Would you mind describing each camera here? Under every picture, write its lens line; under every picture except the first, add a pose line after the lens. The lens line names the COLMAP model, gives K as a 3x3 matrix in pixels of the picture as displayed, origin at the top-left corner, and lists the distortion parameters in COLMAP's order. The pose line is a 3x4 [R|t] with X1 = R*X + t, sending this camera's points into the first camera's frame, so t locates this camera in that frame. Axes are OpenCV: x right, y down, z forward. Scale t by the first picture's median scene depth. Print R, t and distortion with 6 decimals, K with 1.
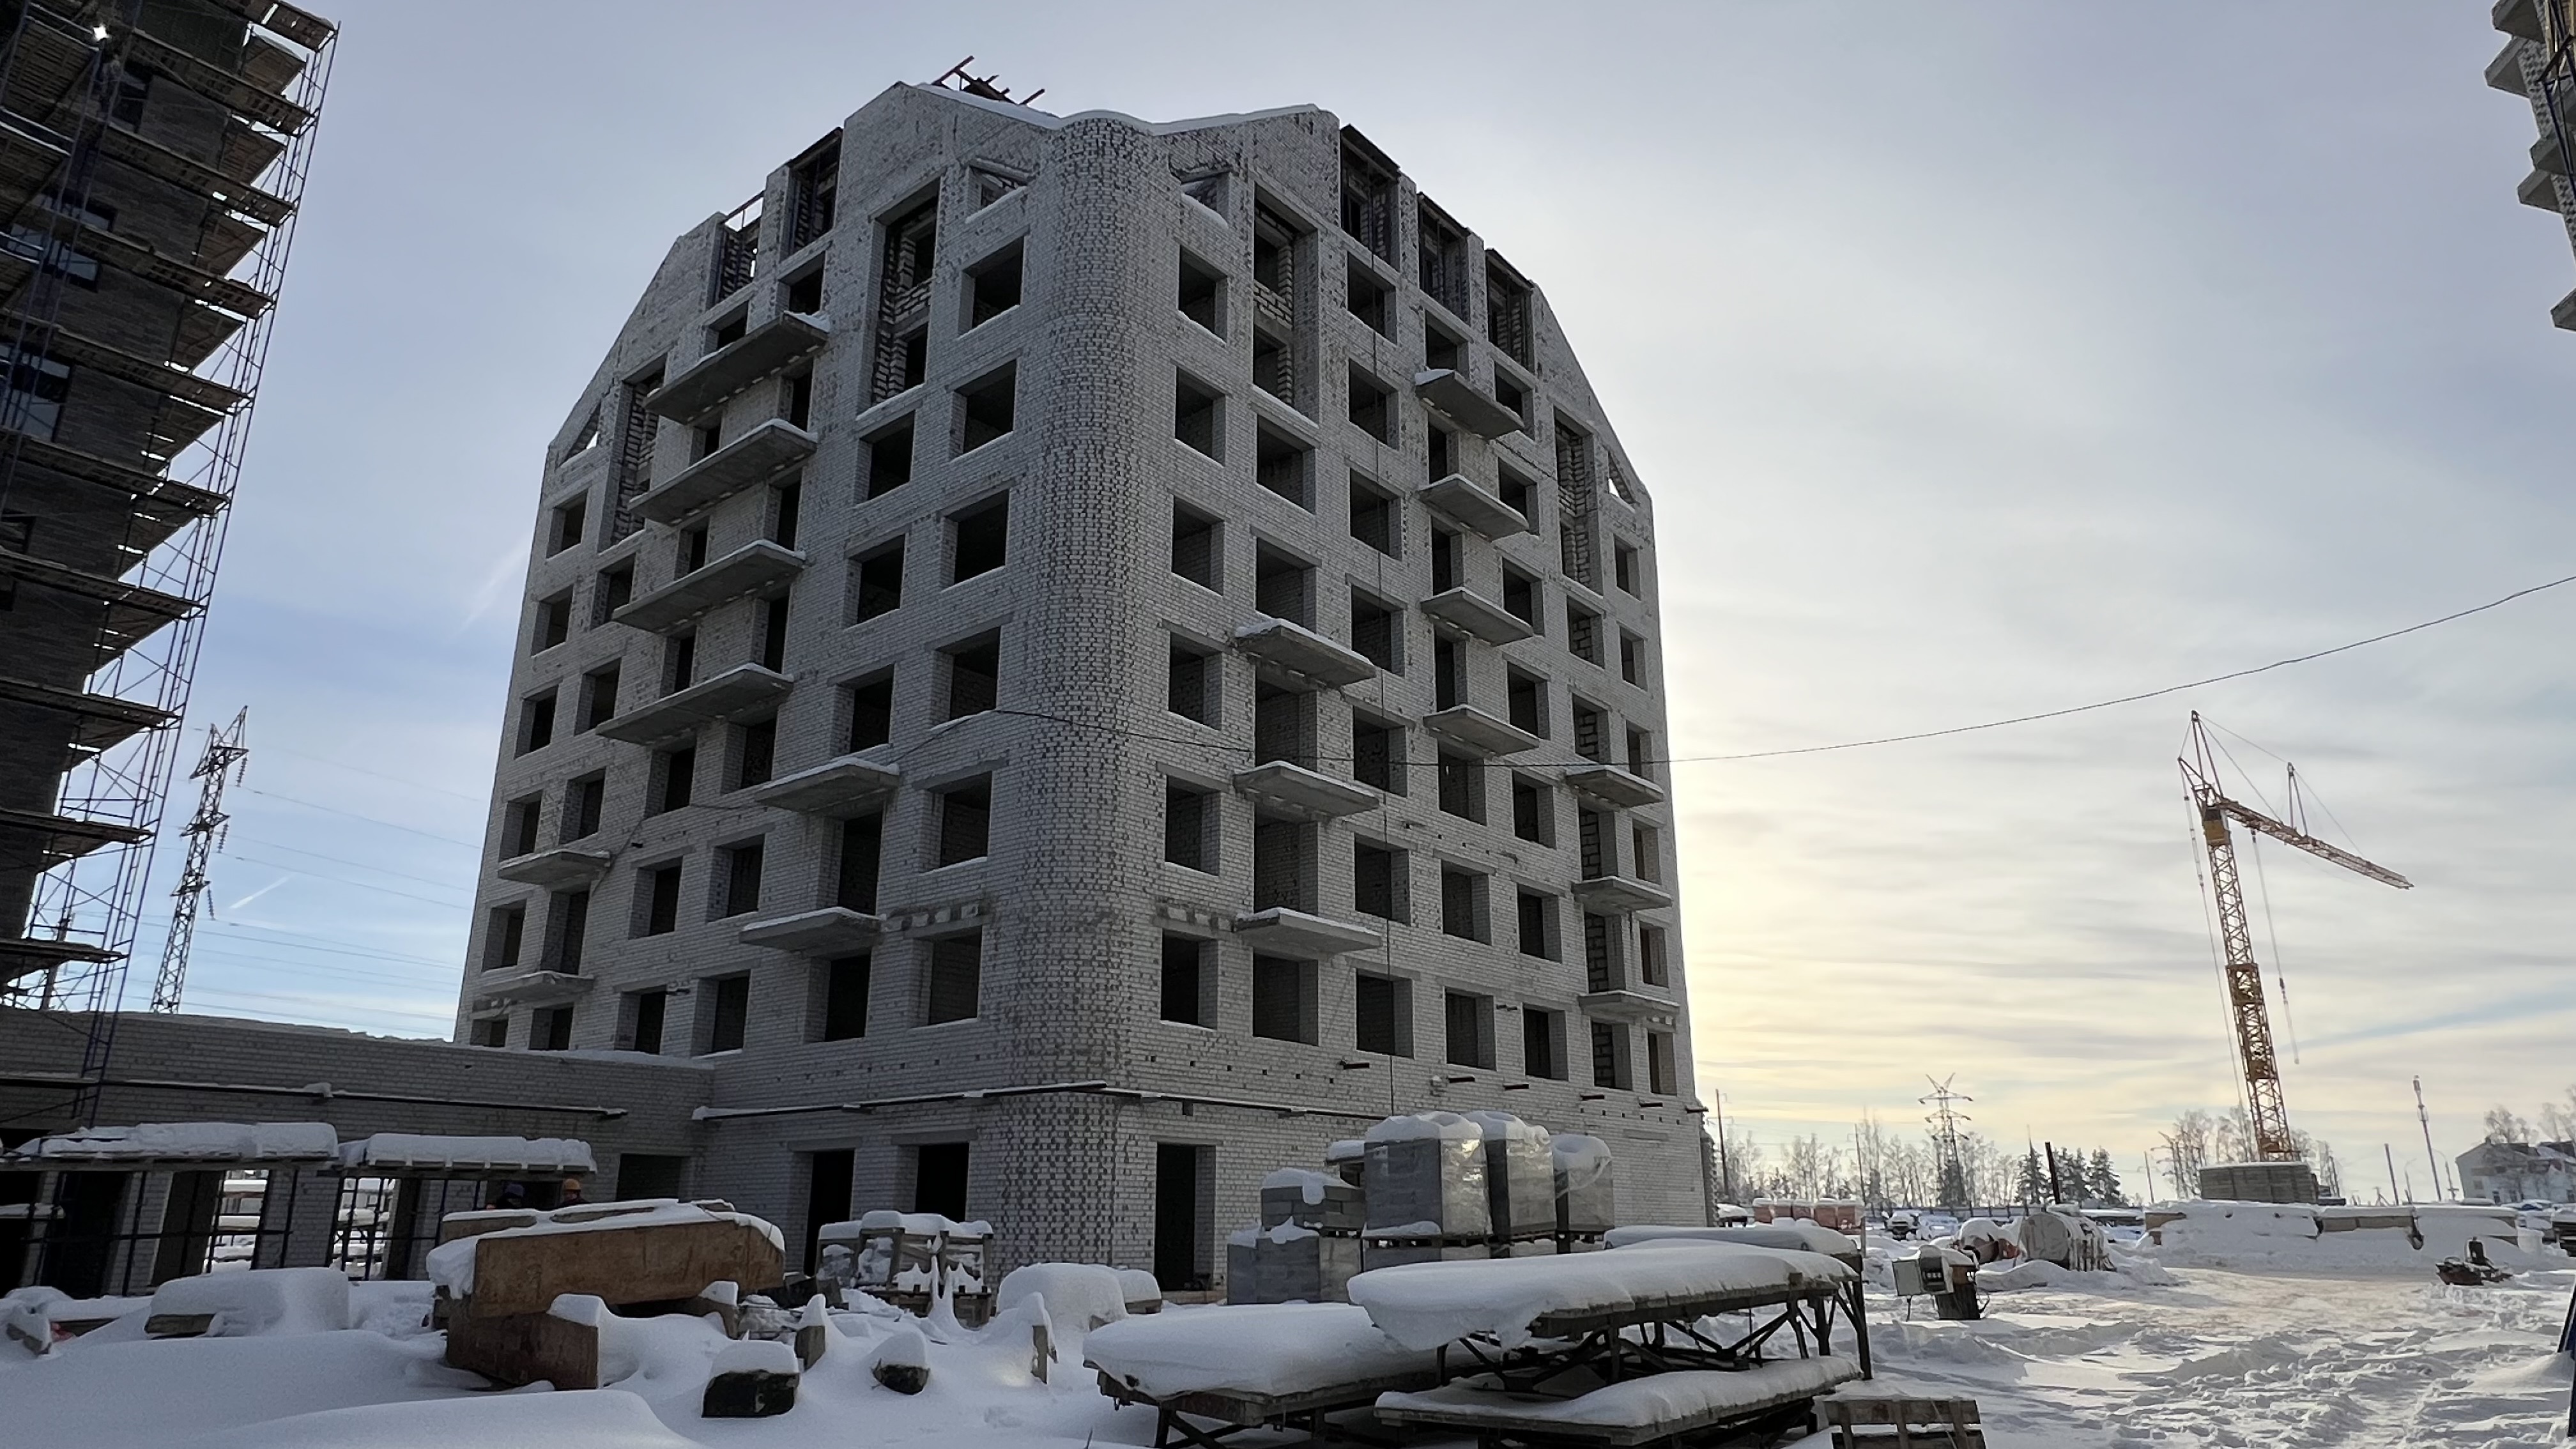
lens RADIAL K [[1583.2, 0, 1288.7], [0, 1583.2, 731.4], [0, 0, 1]] dist [-0.004837, 0.002460]
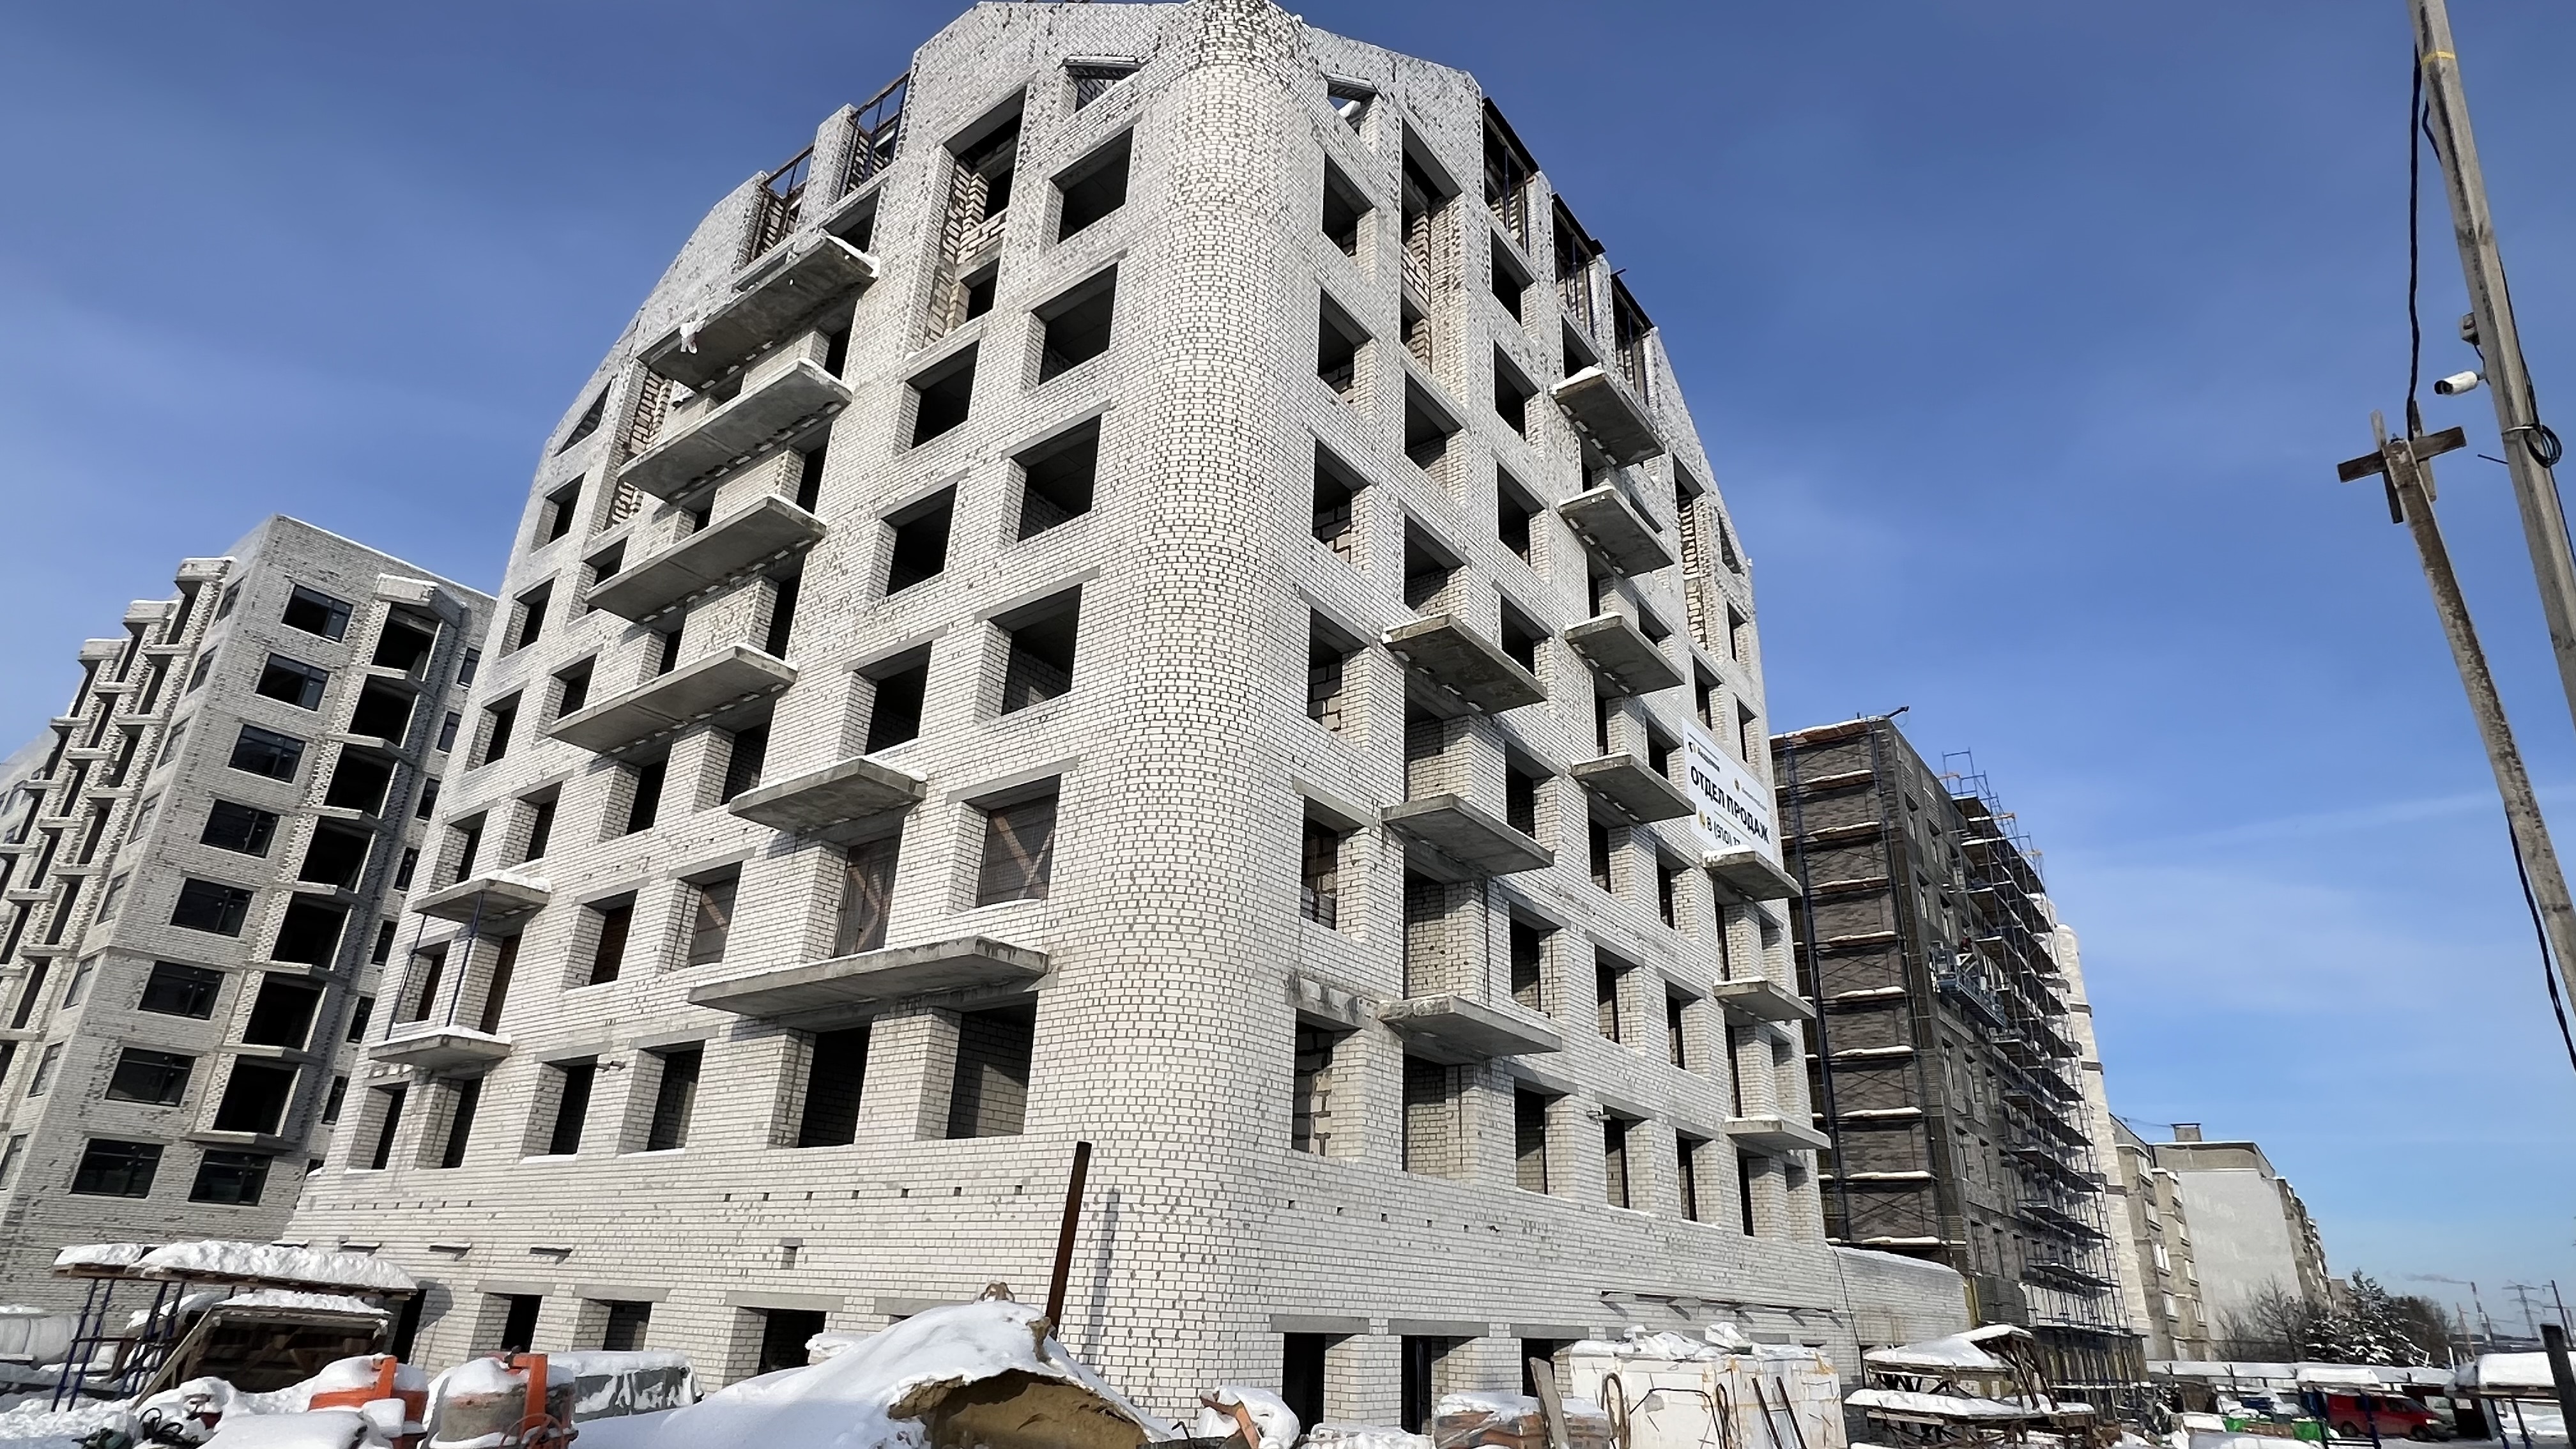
lens RADIAL K [[1337.2, 0, 1277.9], [0, 1337.2, 736.9], [0, 0, 1]] dist [0.002494, 0.001308]
pose [[0.998191, 0.053637, 0.027169, -0.086599], [-0.050948, 0.994499, -0.091519, 0.047226], [-0.031929, 0.089970, 0.995433, 0.316949]]
